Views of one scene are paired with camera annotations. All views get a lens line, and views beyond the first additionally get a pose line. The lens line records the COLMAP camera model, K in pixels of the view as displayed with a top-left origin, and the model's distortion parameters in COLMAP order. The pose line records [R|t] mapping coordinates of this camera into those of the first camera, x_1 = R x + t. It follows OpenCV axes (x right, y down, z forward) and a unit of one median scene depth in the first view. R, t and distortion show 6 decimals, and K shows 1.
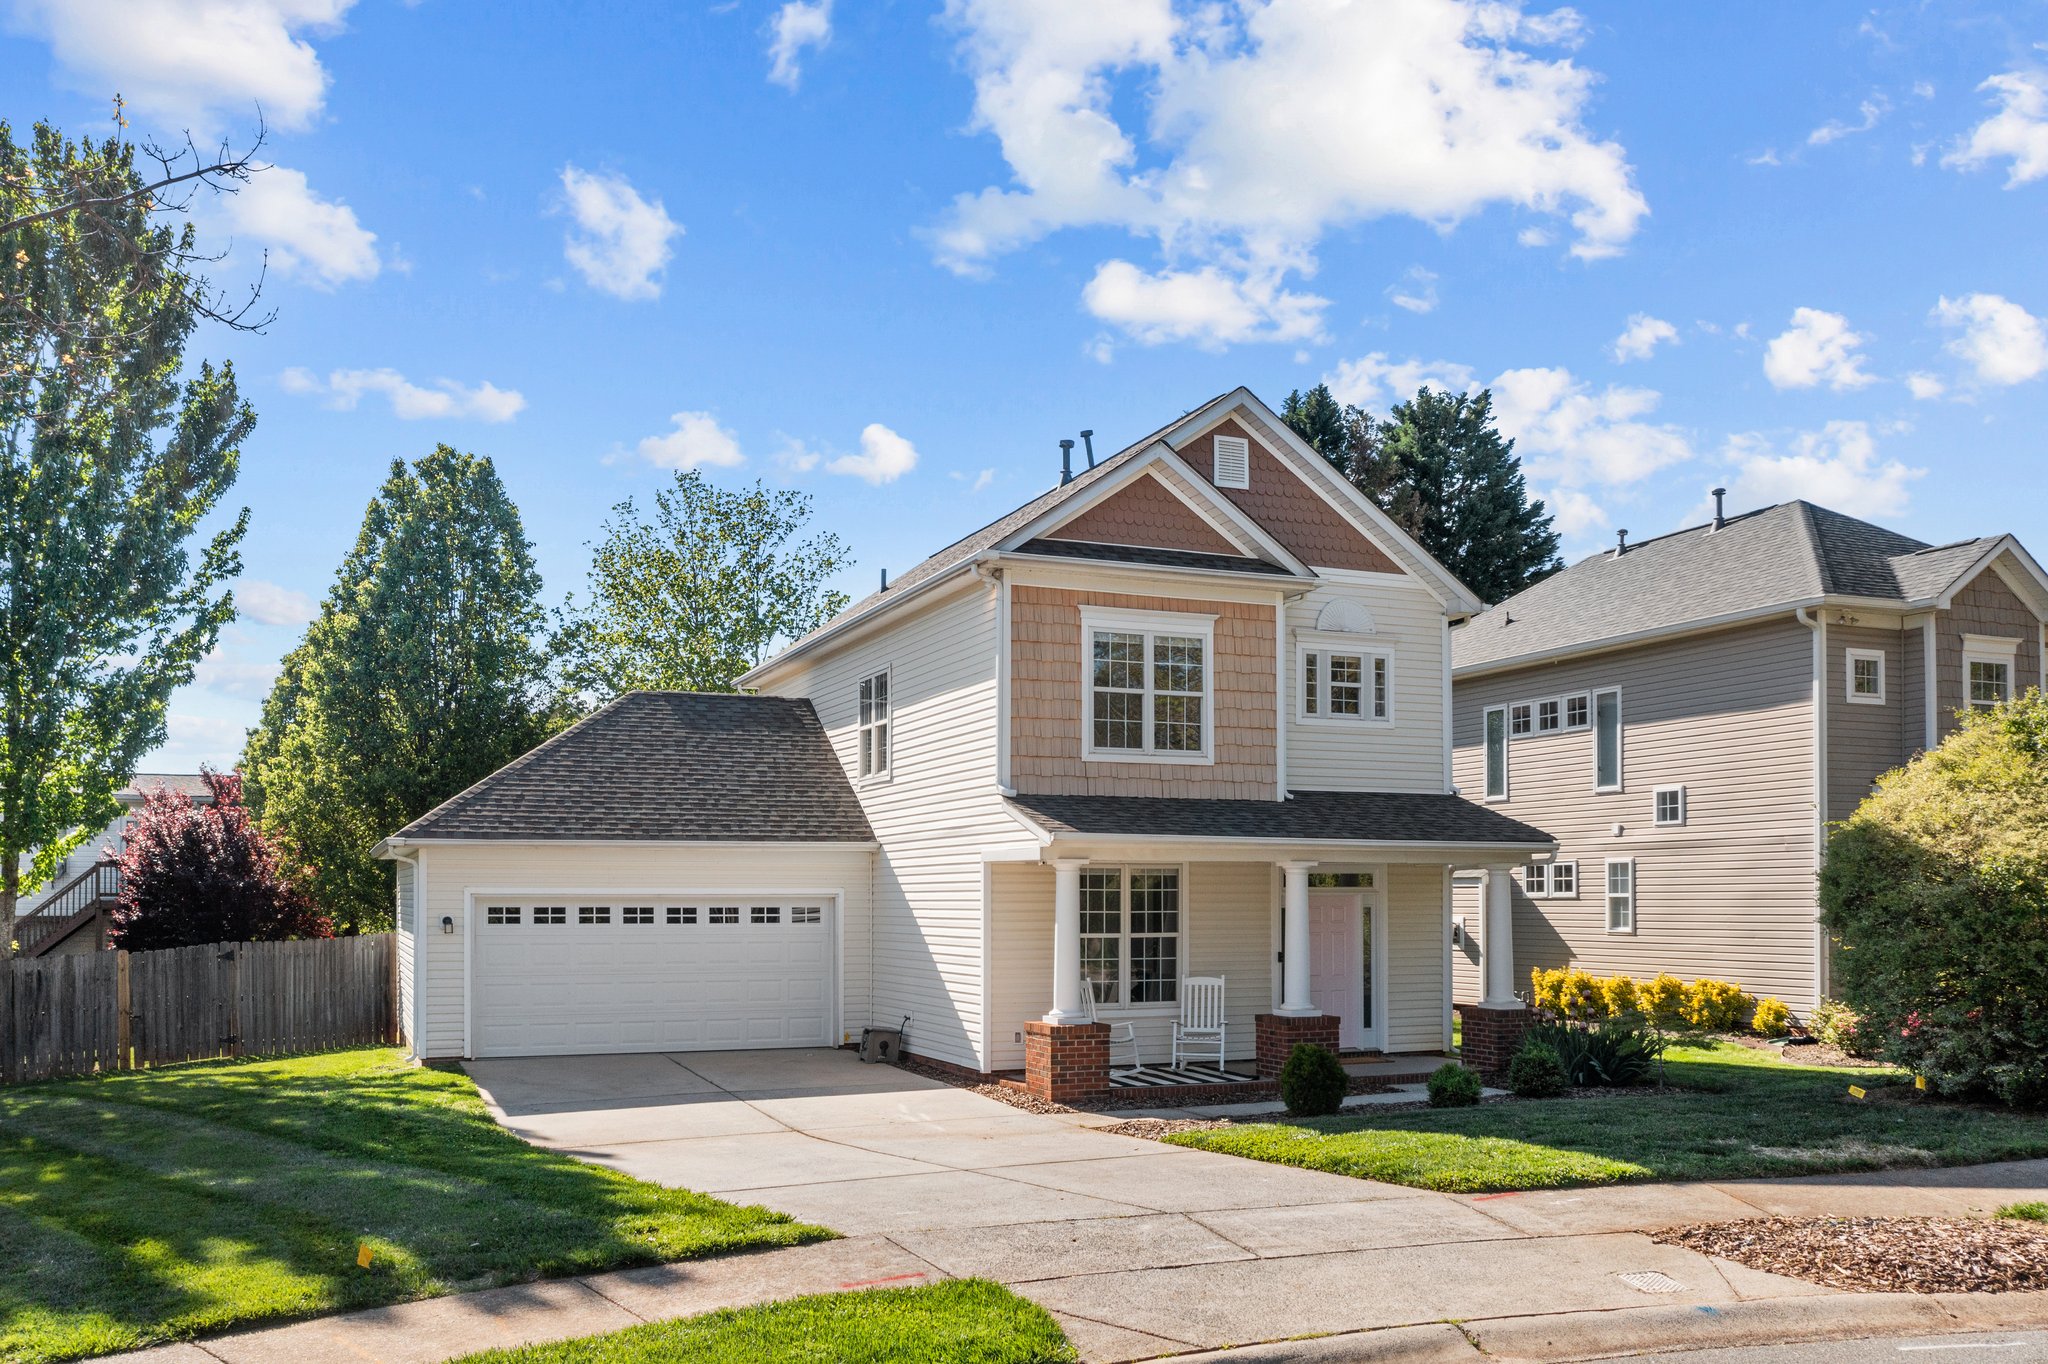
lens RADIAL K [[1673.0, 0, 1033.1], [0, 1673.0, 883.7], [0, 0, 1]] dist [-0.020719, -0.004826]
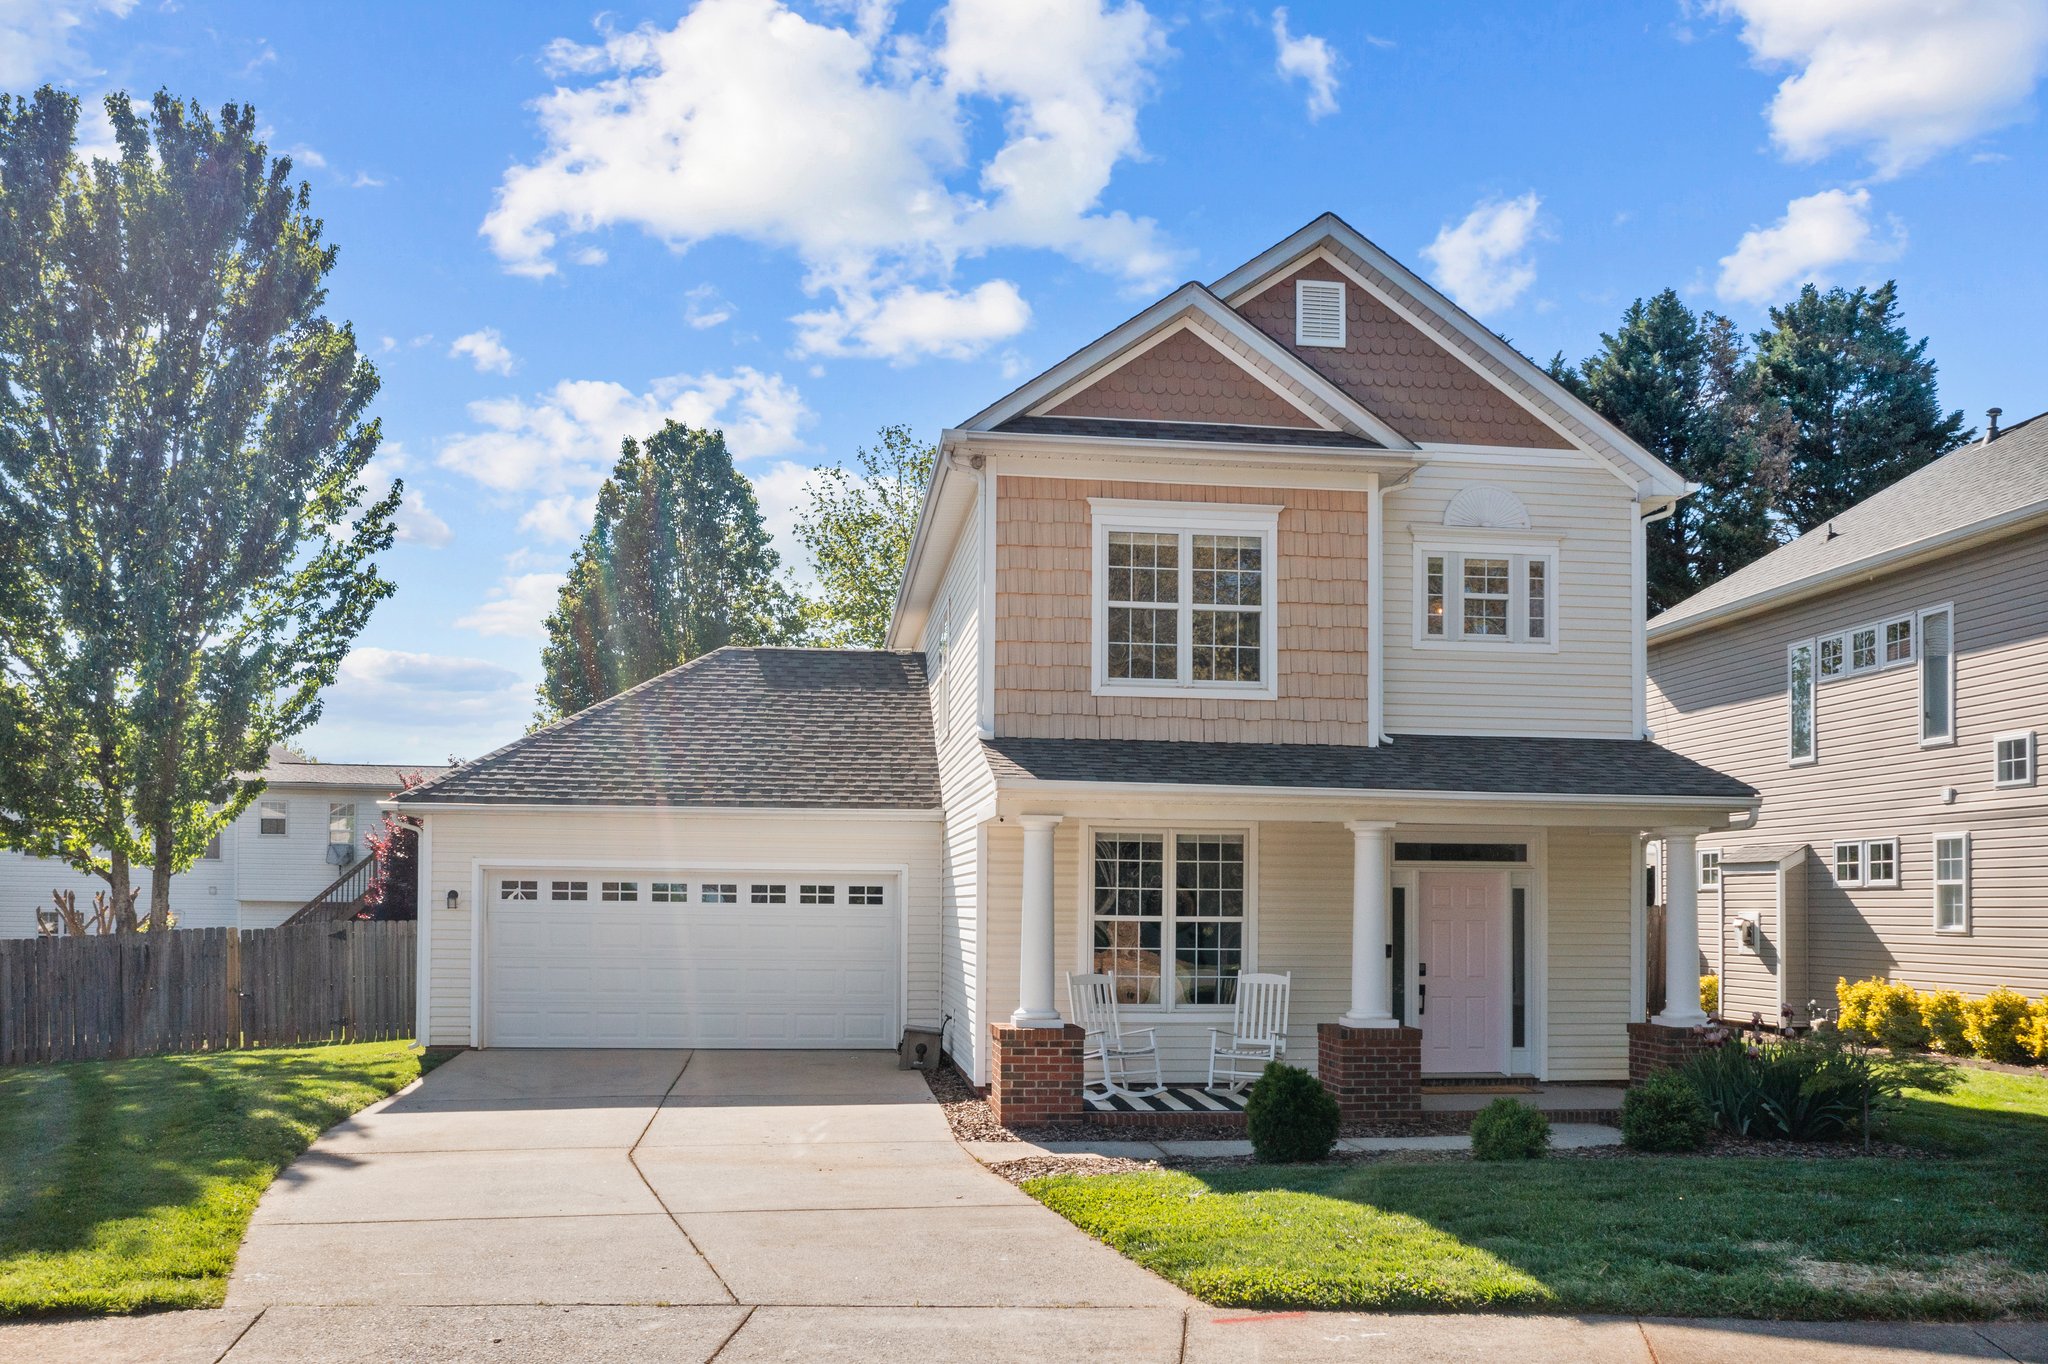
lens RADIAL K [[1681.5, 0, 1026.3], [0, 1681.5, 873.3], [0, 0, 1]] dist [-0.021750, 0.011753]
pose [[0.961862, 0.004810, -0.273491, 0.190844], [-0.007973, 0.999914, -0.010455, 0.016844], [0.273417, 0.012236, 0.961818, 0.201541]]
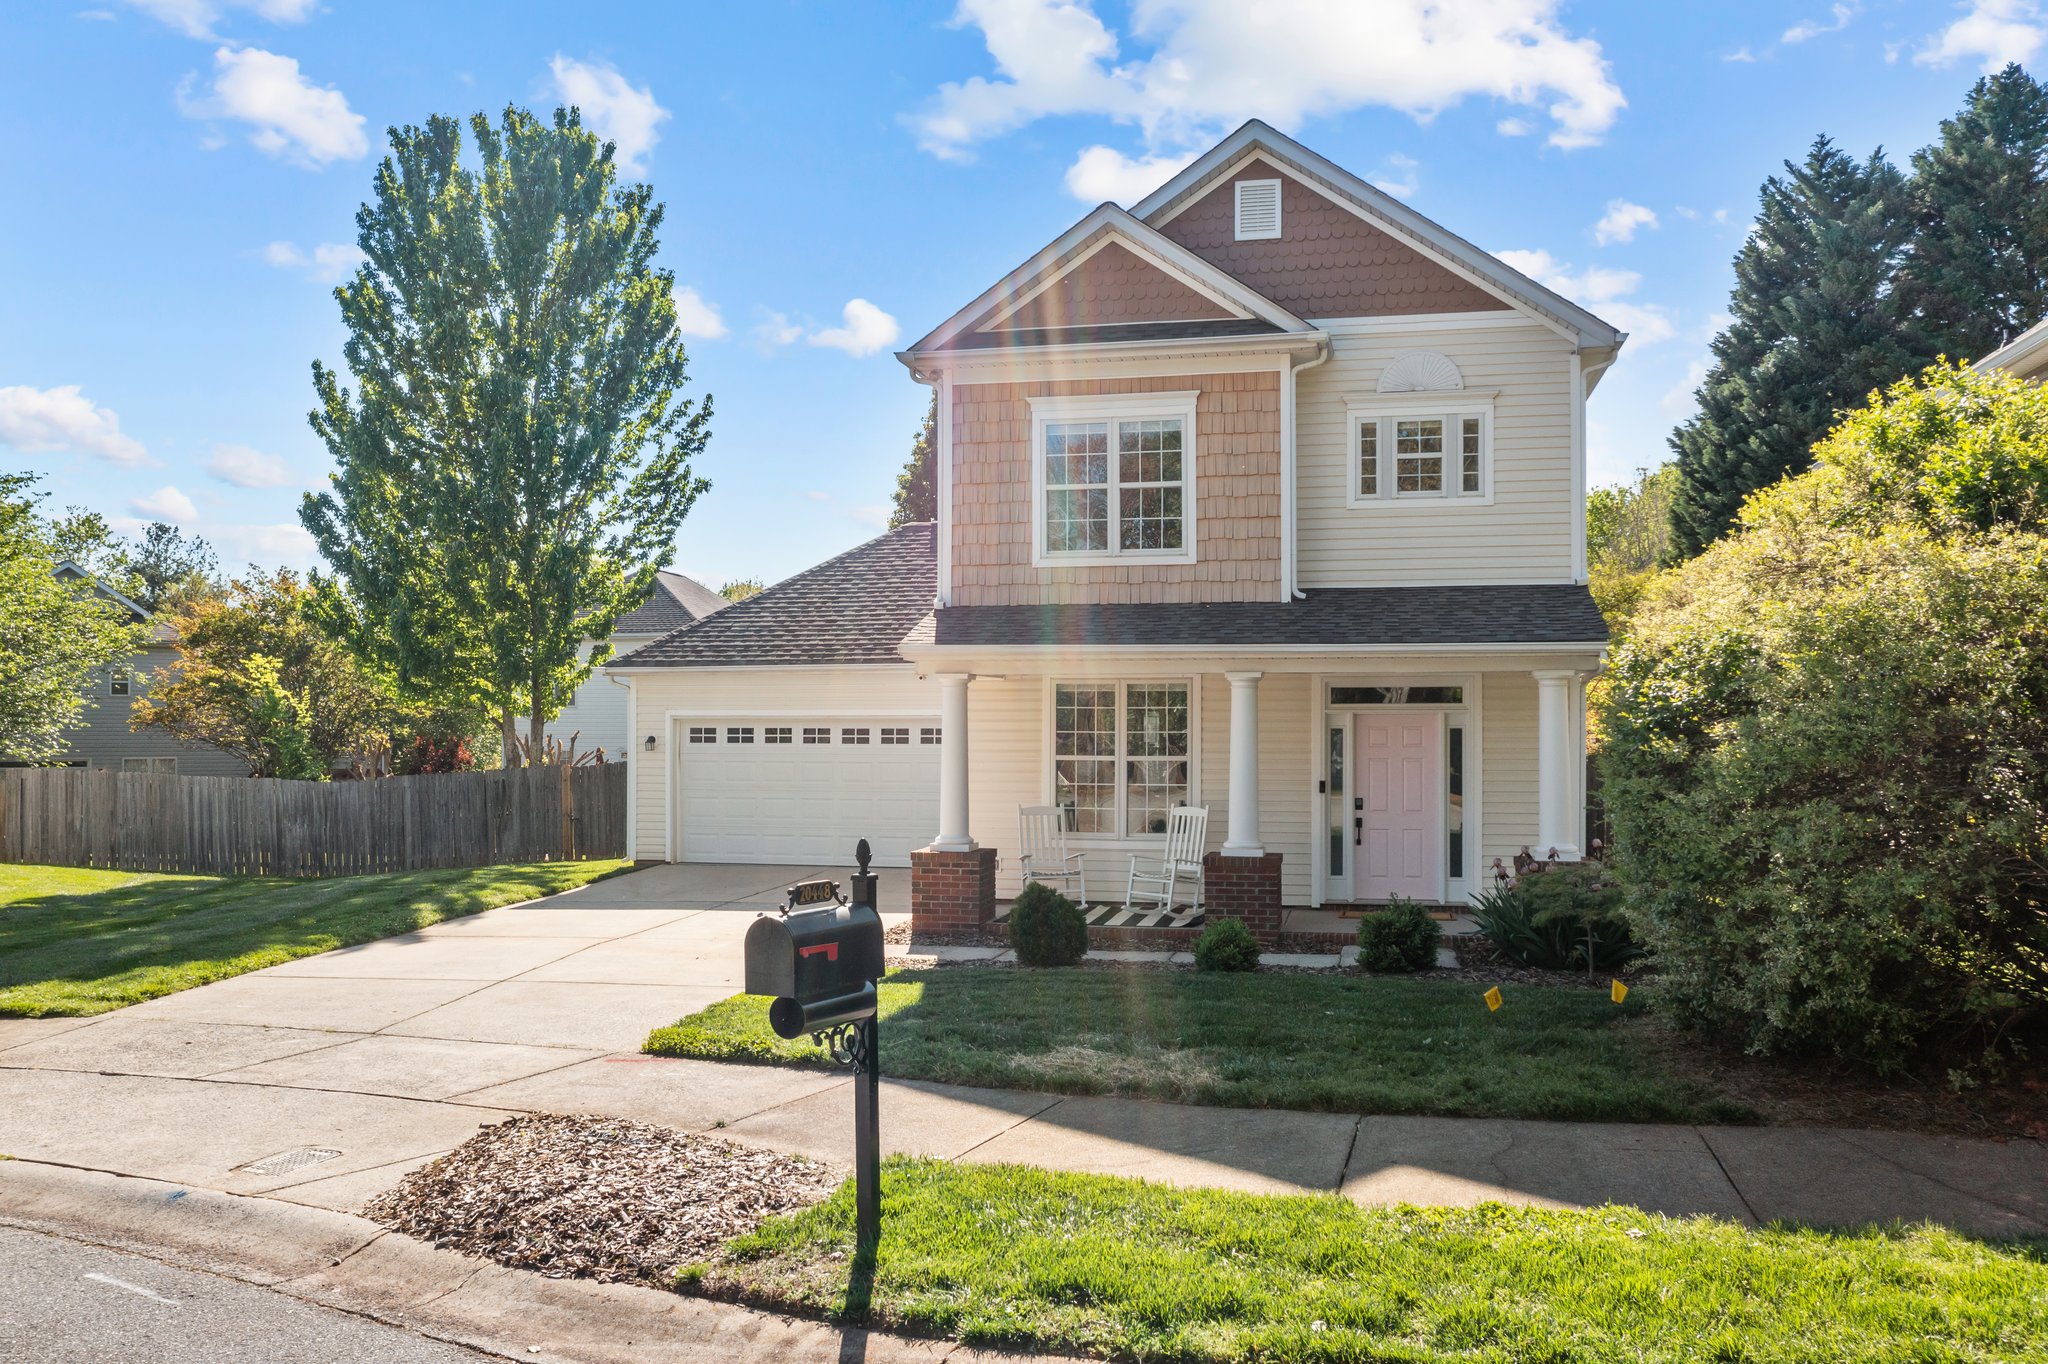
lens RADIAL K [[1632.0, 0, 1020.4], [0, 1632.0, 732.8], [0, 0, 1]] dist [-0.021793, 0.007129]
pose [[0.814256, 0.001960, -0.580503, 0.479864], [0.004545, 0.999942, 0.009751, 0.007647], [0.580489, -0.010578, 0.814200, 0.232255]]
